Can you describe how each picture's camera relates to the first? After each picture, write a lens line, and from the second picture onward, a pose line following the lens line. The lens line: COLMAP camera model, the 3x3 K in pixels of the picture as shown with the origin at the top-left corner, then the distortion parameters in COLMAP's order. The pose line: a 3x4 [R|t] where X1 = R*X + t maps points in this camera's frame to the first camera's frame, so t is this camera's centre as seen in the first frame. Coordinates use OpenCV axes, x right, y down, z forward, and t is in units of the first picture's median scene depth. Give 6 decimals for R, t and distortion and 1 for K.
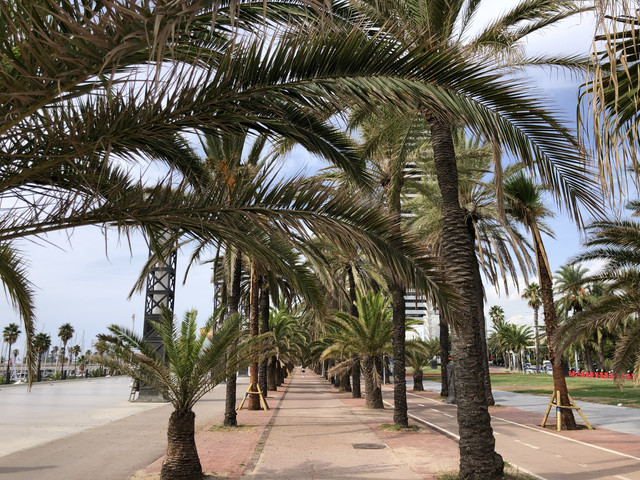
lens RADIAL K [[522.2, 0, 320.0], [0, 522.2, 240.0], [0, 0, 1]] dist [0.004654, 0.007588]
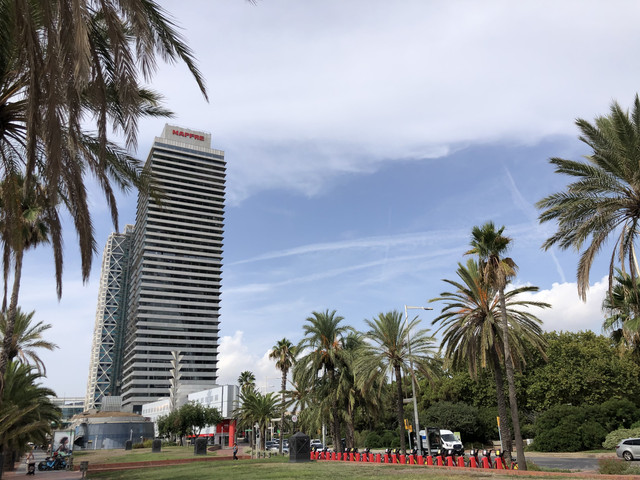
lens RADIAL K [[522.2, 0, 320.0], [0, 522.2, 240.0], [0, 0, 1]] dist [0.004654, 0.007588]
pose [[0.908907, 0.117736, 0.400033, 0.138930], [-0.062287, 0.986883, -0.148934, 0.059281], [-0.412320, 0.110451, 0.904319, 0.263829]]
